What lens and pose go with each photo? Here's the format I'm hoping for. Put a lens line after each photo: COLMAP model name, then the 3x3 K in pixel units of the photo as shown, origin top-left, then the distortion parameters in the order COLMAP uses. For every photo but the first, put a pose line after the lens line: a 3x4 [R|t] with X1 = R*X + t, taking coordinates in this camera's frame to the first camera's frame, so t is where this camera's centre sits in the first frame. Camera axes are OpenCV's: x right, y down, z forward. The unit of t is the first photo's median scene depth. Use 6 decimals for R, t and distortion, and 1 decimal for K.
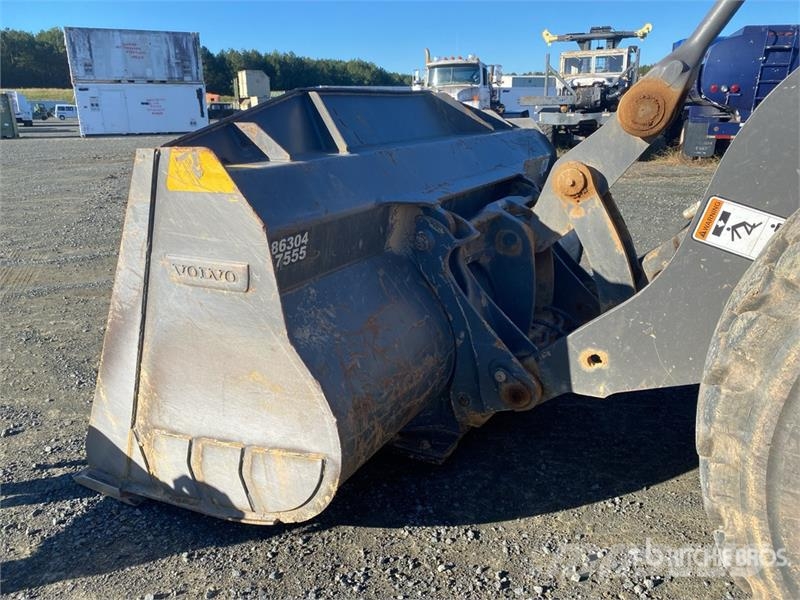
lens RADIAL K [[616.4, 0, 402.3], [0, 616.4, 292.3], [0, 0, 1]] dist [0.013420, -0.019143]
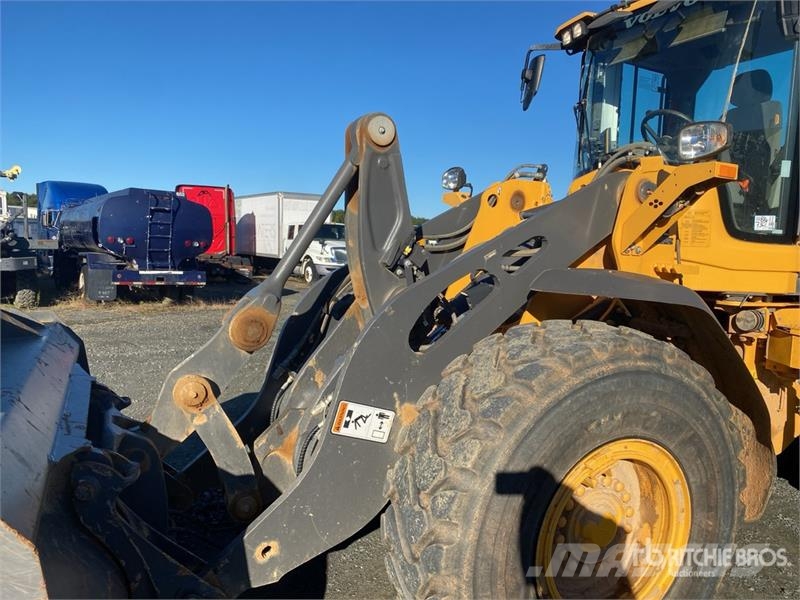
lens RADIAL K [[616.4, 0, 397.0], [0, 616.4, 296.1], [0, 0, 1]] dist [0.013420, -0.019143]
pose [[0.579359, -0.046652, 0.813736, -0.435363], [0.202274, 0.975359, -0.088095, -0.191757], [-0.789575, 0.215636, 0.574520, 0.045518]]
